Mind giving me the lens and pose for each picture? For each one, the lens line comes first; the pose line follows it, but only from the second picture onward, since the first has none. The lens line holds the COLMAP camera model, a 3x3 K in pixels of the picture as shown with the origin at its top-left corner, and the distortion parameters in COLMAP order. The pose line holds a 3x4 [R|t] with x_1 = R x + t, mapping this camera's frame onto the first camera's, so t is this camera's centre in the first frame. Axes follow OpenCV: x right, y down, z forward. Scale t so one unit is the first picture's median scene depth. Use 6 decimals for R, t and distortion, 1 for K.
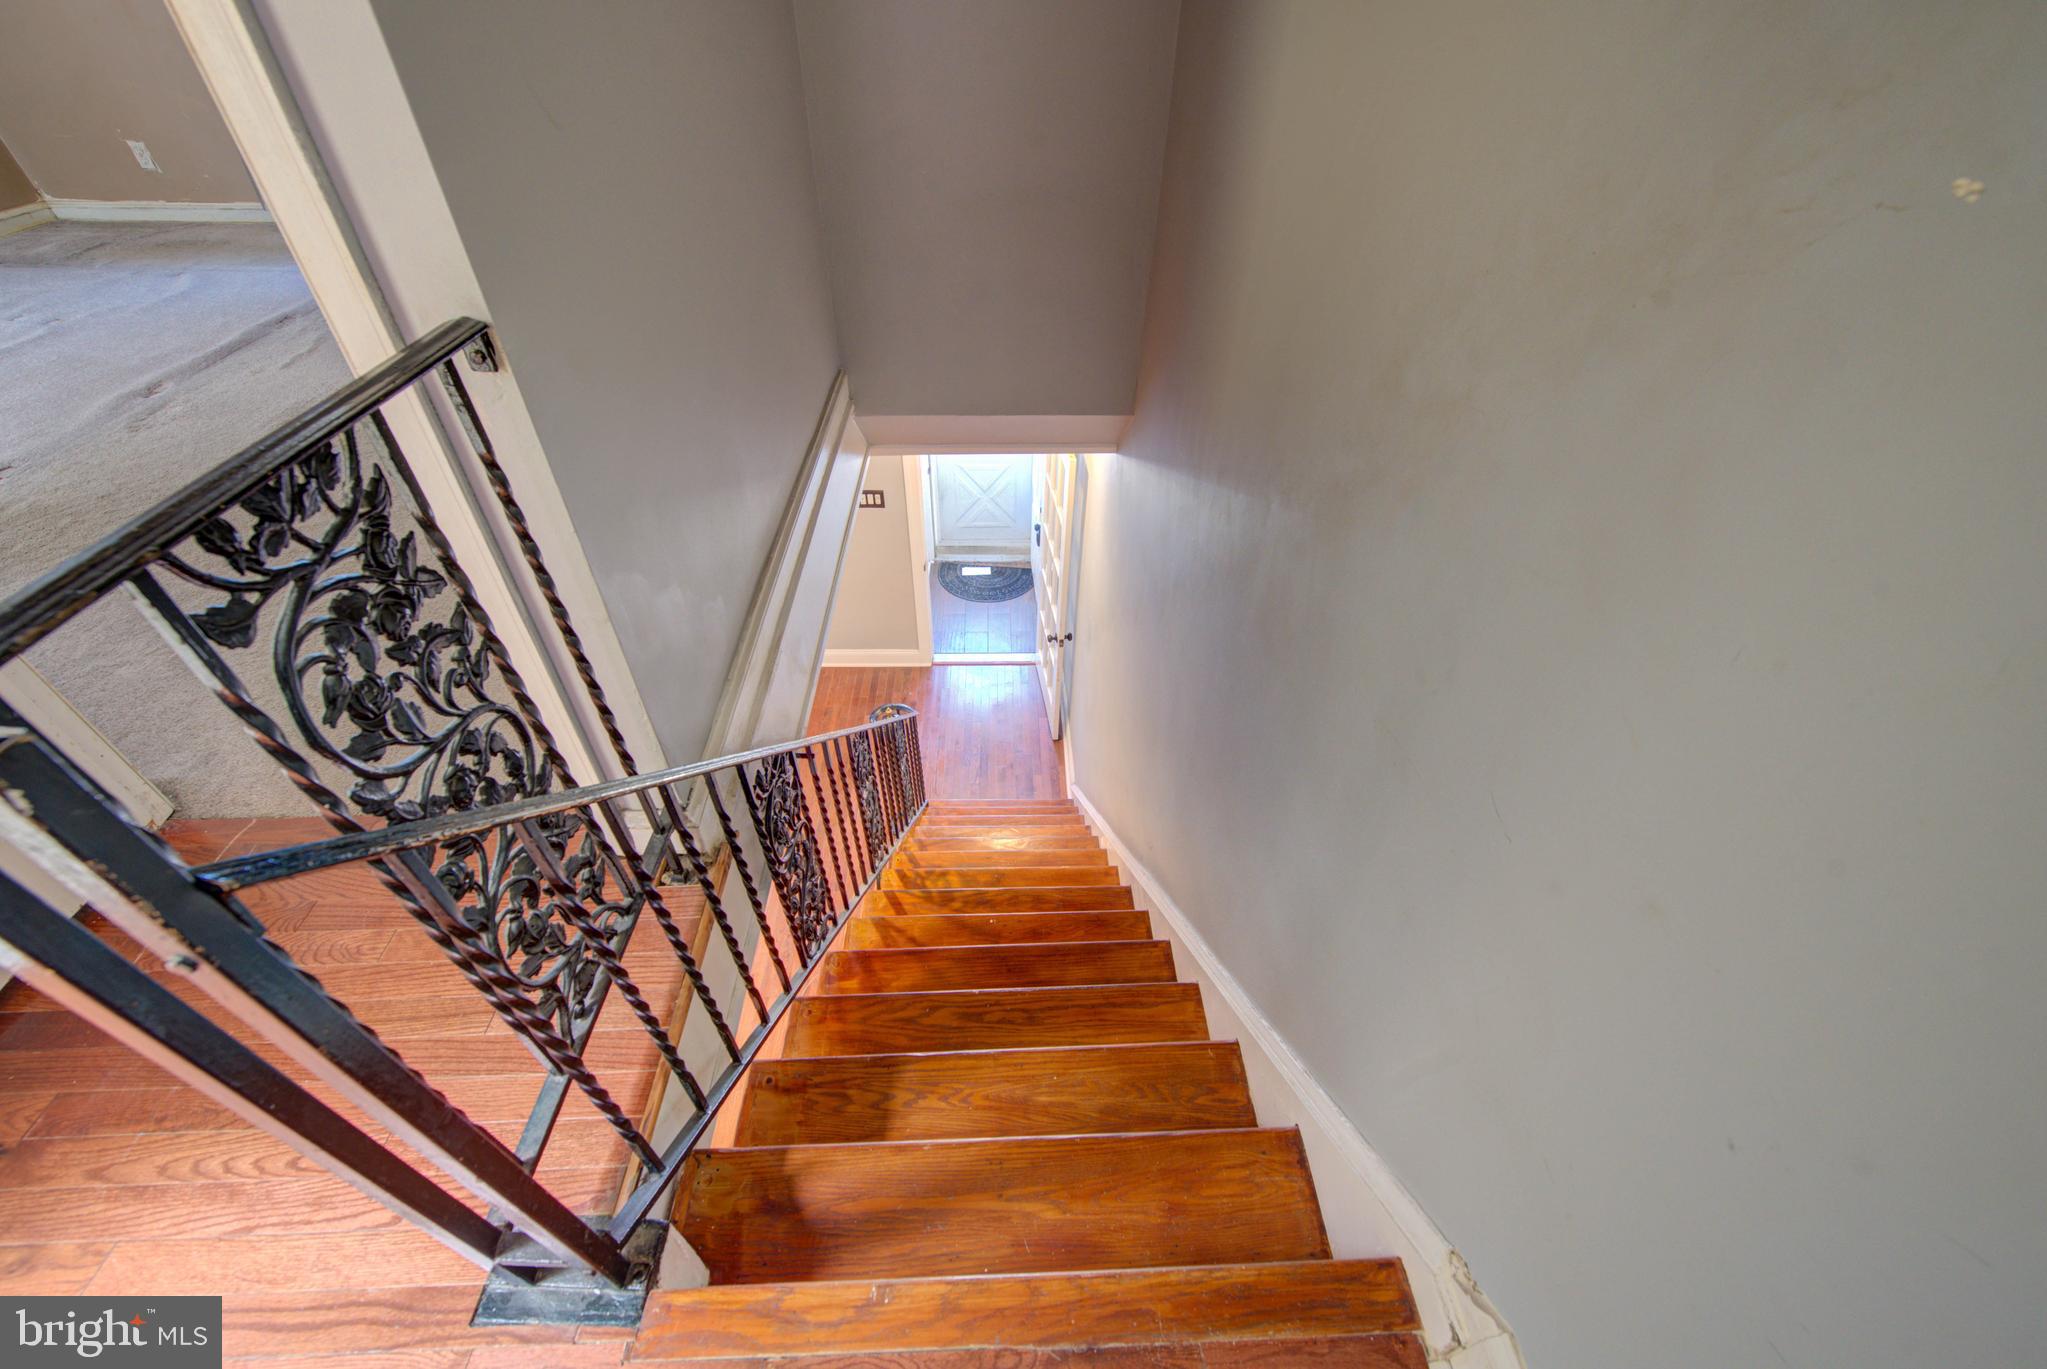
lens RADIAL K [[813.9, 0, 1026.7], [0, 813.9, 683.4], [0, 0, 1]] dist [-0.000767, -0.000109]
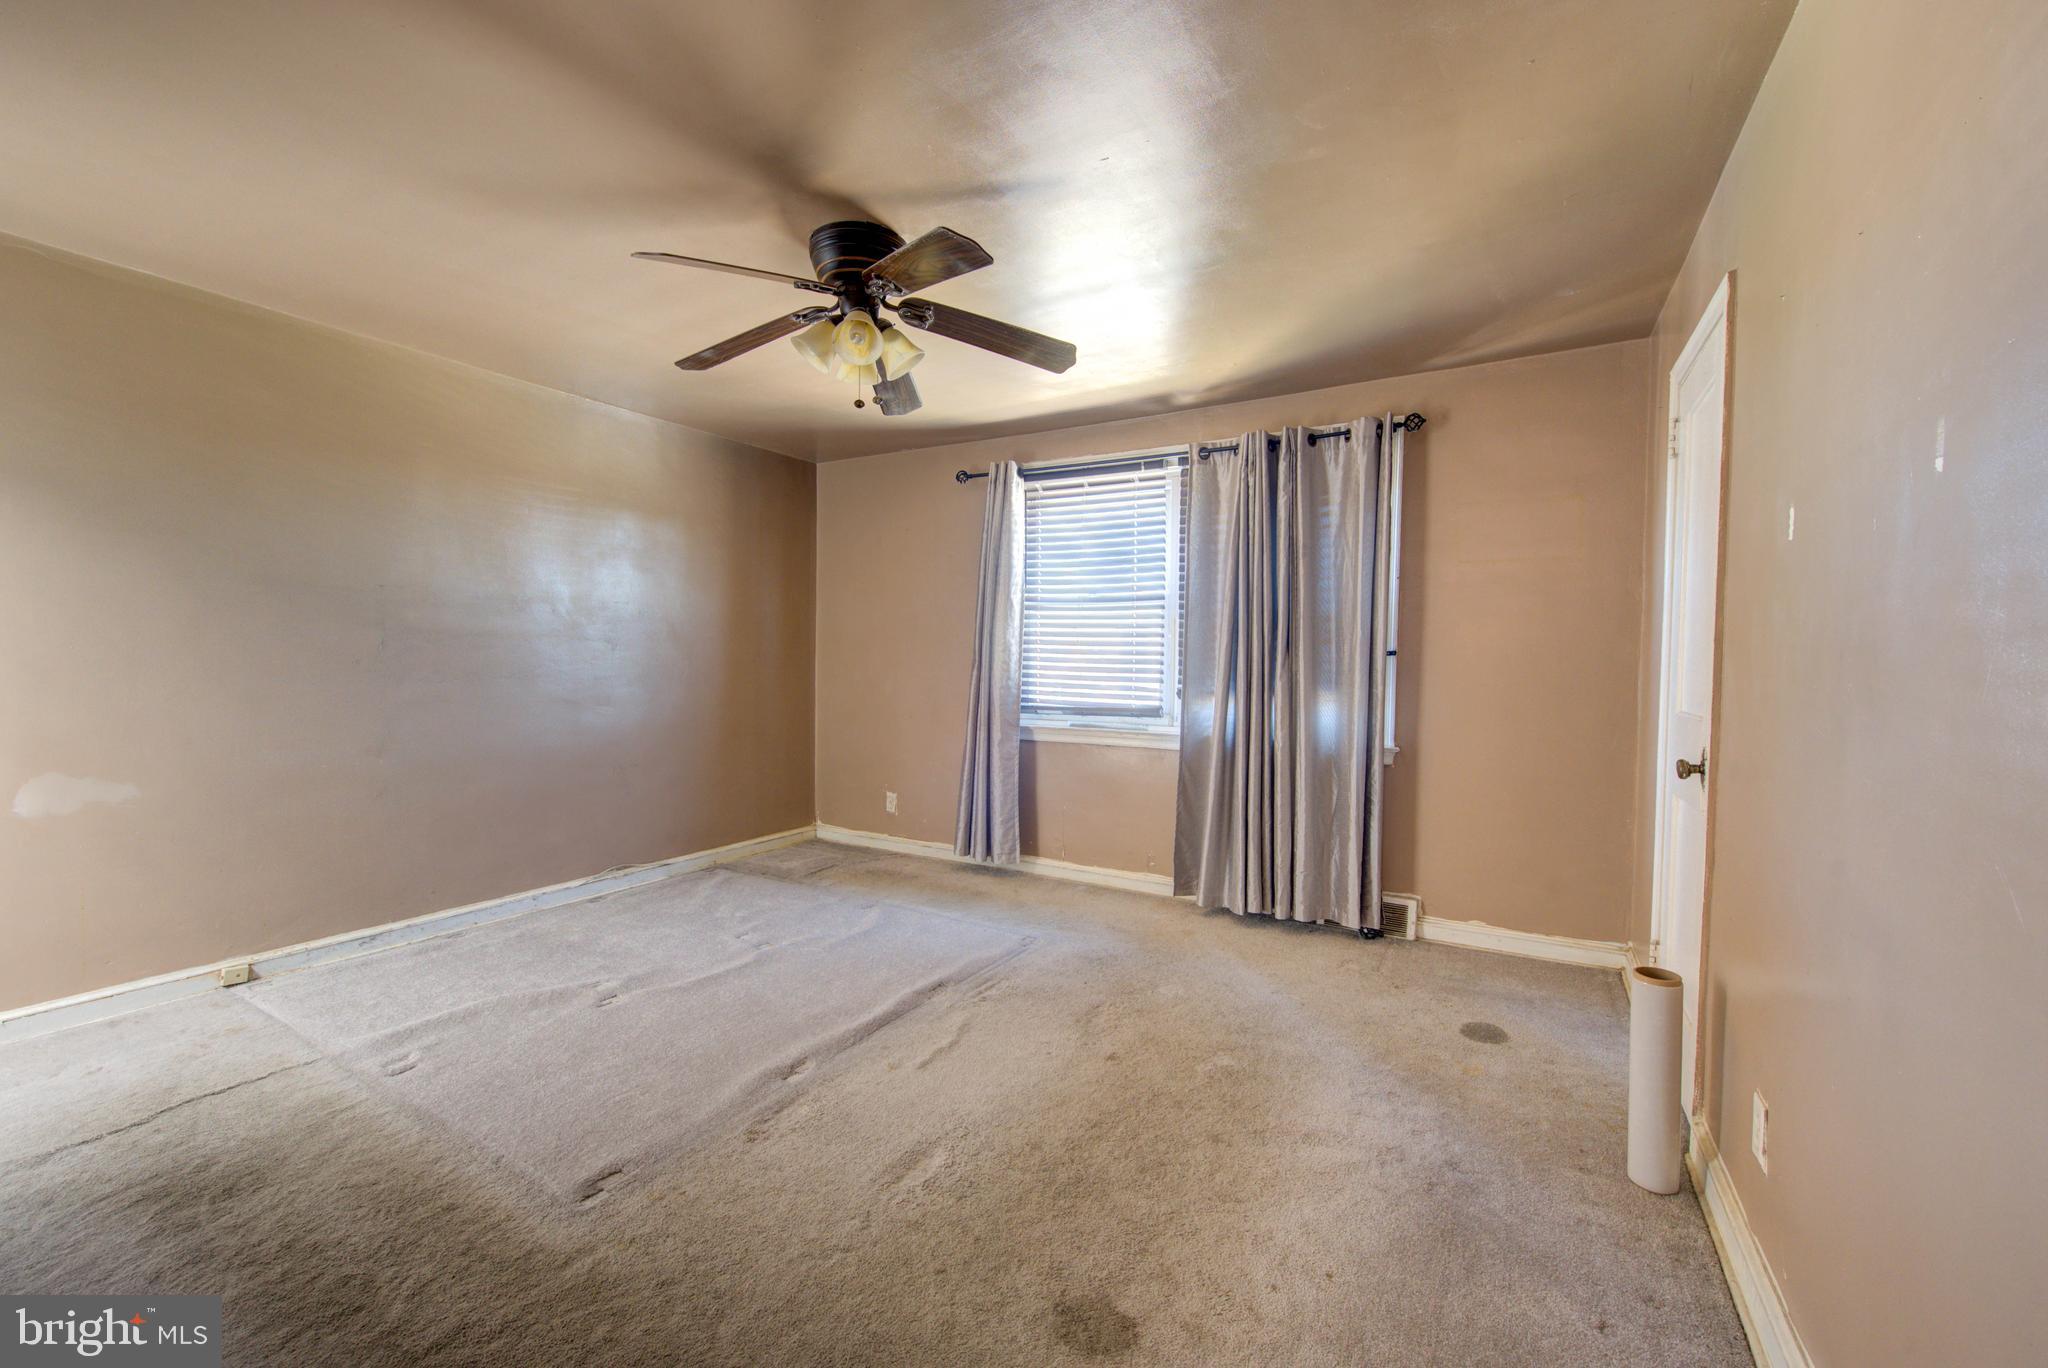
lens RADIAL K [[814.3, 0, 1023.5], [0, 814.3, 683.3], [0, 0, 1]] dist [-0.000767, -0.000109]
pose [[0.844083, 0.002173, -0.536209, -0.305492], [-0.348040, 0.762942, -0.544782, -0.215484], [0.407913, 0.646463, 0.644742, 0.207783]]
